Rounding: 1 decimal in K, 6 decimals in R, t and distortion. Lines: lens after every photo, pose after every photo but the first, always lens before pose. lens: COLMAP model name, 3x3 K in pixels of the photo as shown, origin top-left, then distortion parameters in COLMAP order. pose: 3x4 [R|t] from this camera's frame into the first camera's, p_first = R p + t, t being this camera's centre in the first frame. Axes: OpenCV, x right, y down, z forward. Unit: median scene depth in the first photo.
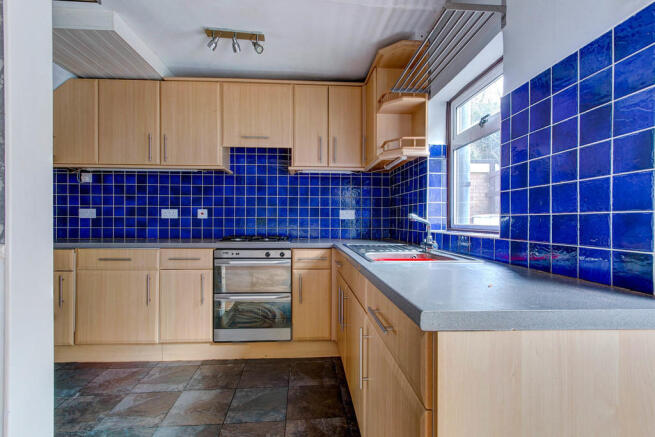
lens RADIAL K [[300.2, 0, 322.9], [0, 300.2, 218.3], [0, 0, 1]] dist [0.005387, 0.001173]
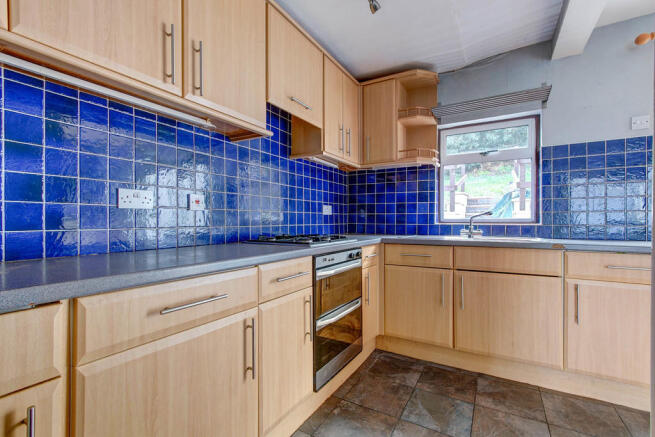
lens RADIAL K [[300.2, 0, 323.9], [0, 300.2, 220.5], [0, 0, 1]] dist [0.005387, 0.001173]
pose [[0.559767, -0.003759, 0.828642, -0.930823], [-0.001652, 0.999983, 0.005652, 0.019773], [-0.828649, -0.004533, 0.559751, 0.616426]]
